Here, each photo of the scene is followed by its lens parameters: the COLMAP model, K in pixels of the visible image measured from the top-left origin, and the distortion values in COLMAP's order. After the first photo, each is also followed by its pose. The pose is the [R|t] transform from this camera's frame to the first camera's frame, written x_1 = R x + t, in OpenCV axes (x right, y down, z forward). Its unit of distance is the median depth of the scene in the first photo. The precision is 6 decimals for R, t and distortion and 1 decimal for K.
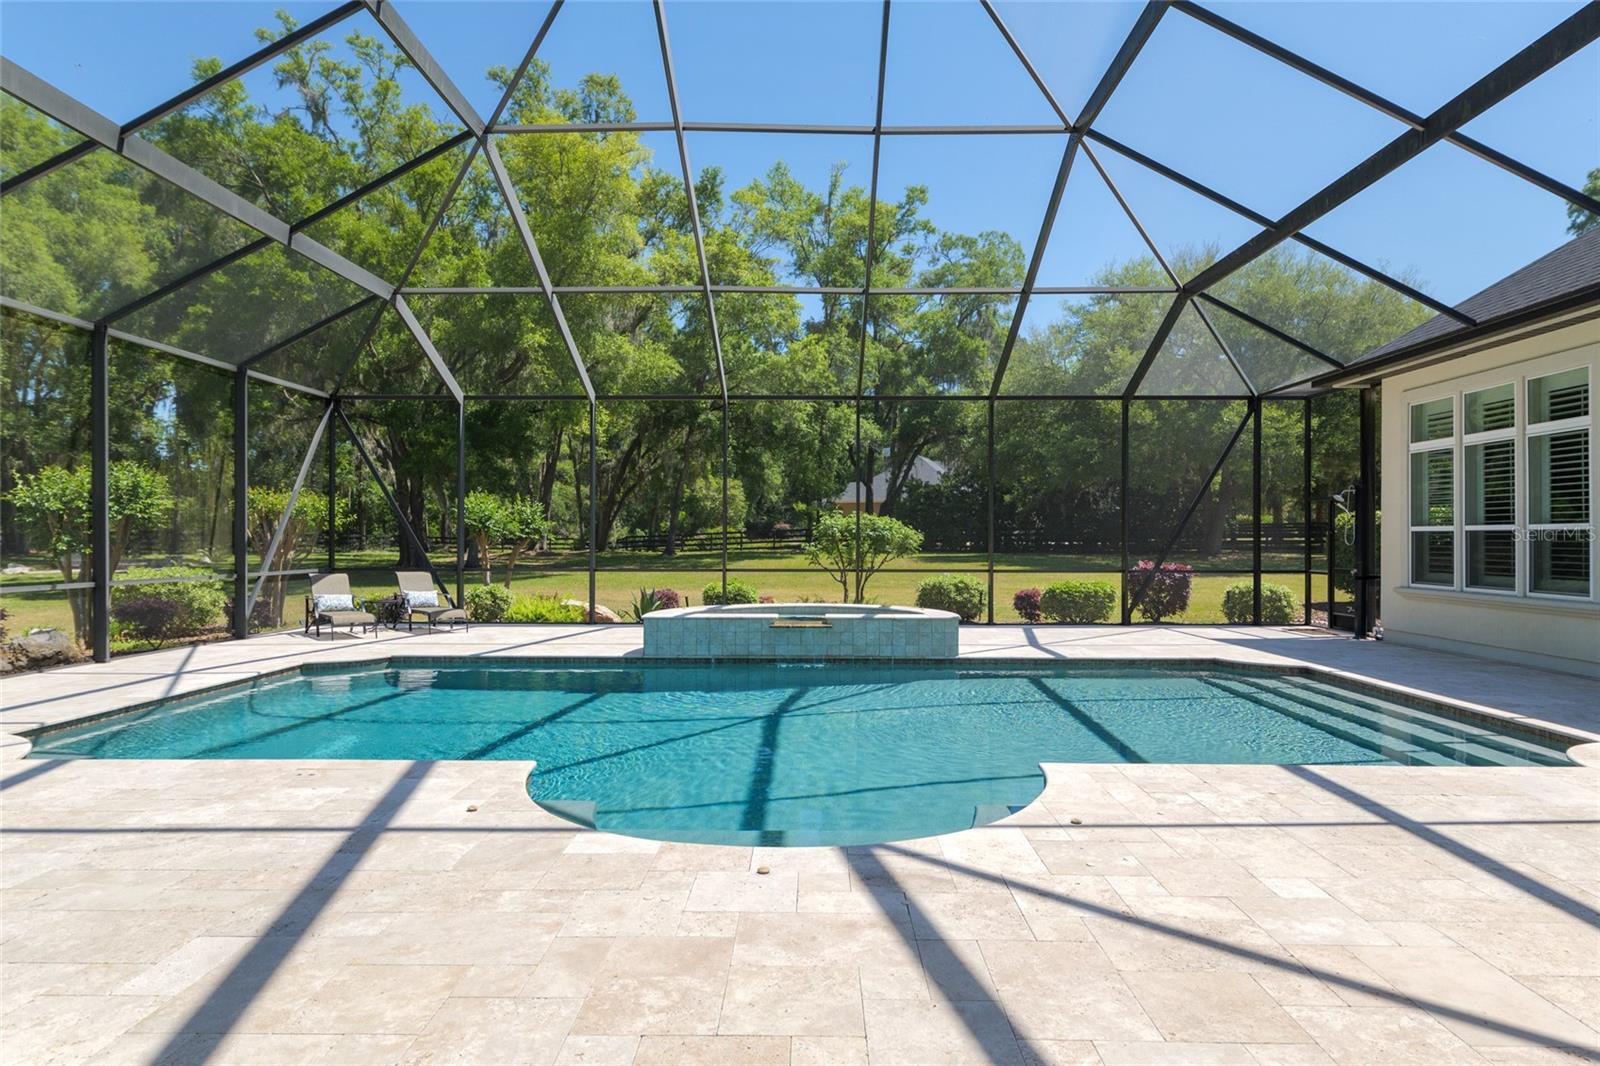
lens RADIAL K [[936.5, 0, 799.5], [0, 936.5, 539.1], [0, 0, 1]] dist [0.005626, -0.000194]
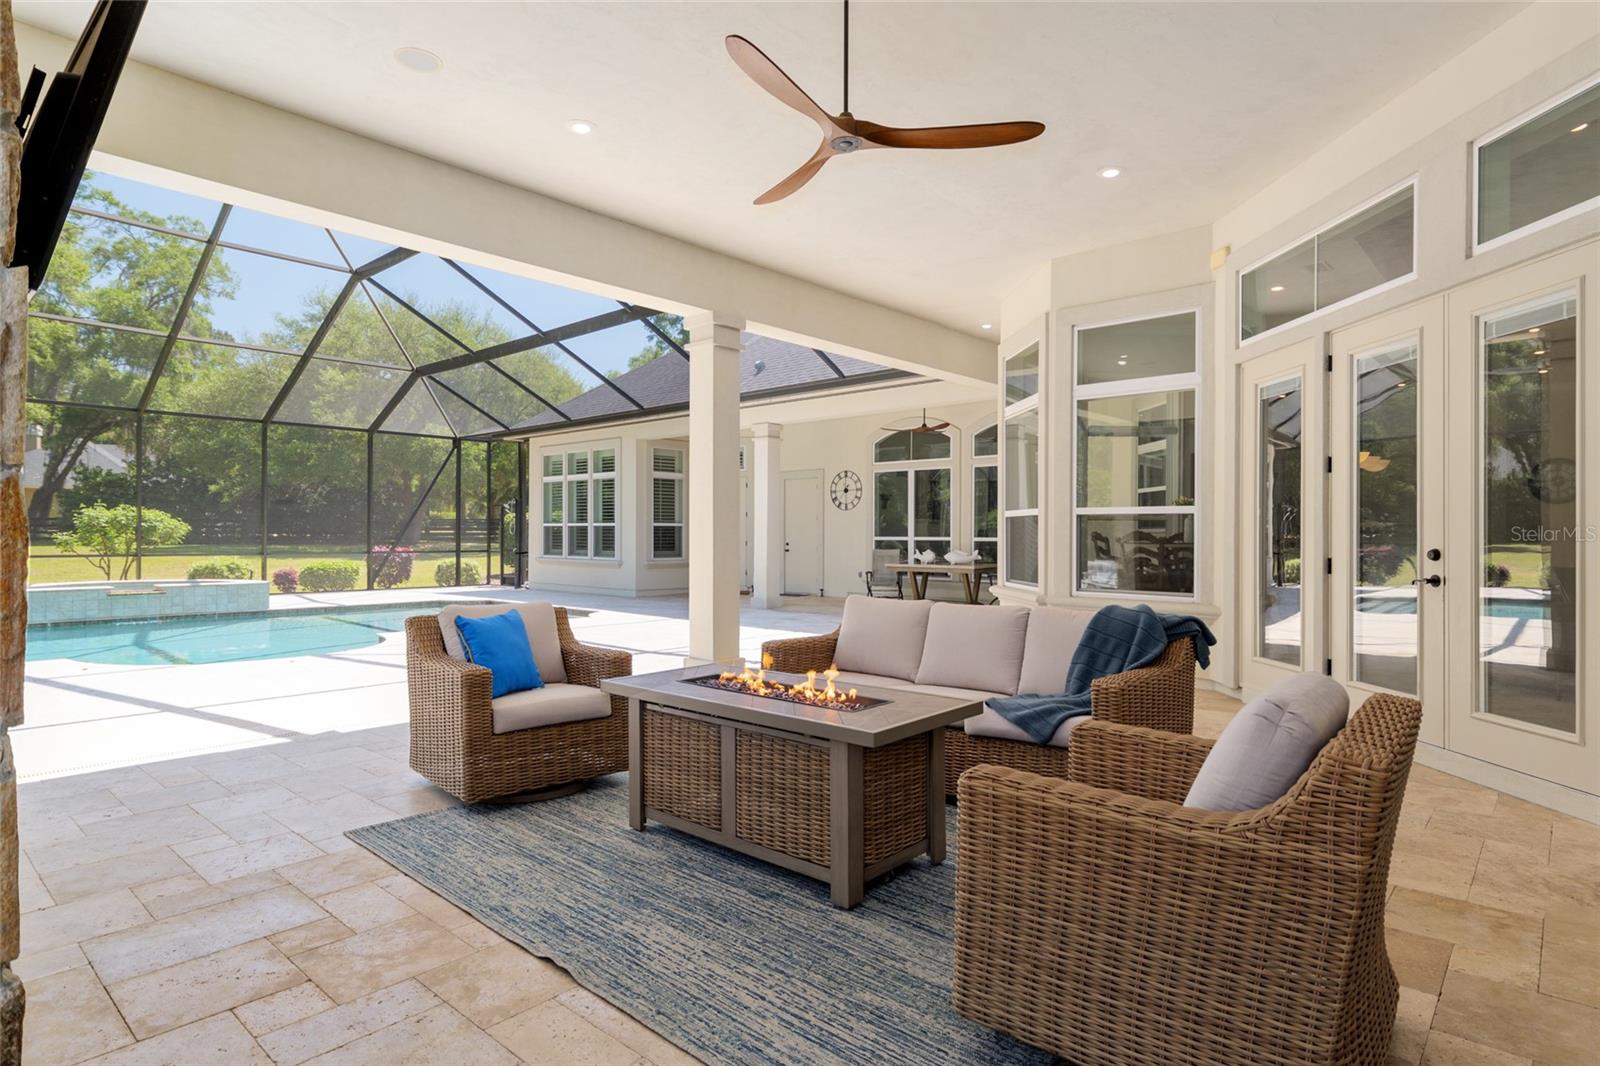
lens RADIAL K [[861.6, 0, 800.7], [0, 861.6, 533.4], [0, 0, 1]] dist [0.001756, -0.000643]
pose [[0.660645, 0.001267, 0.750698, -0.223764], [-0.002143, 0.999998, 0.000198, 0.003623], [-0.750696, -0.001740, 0.660646, -0.393881]]
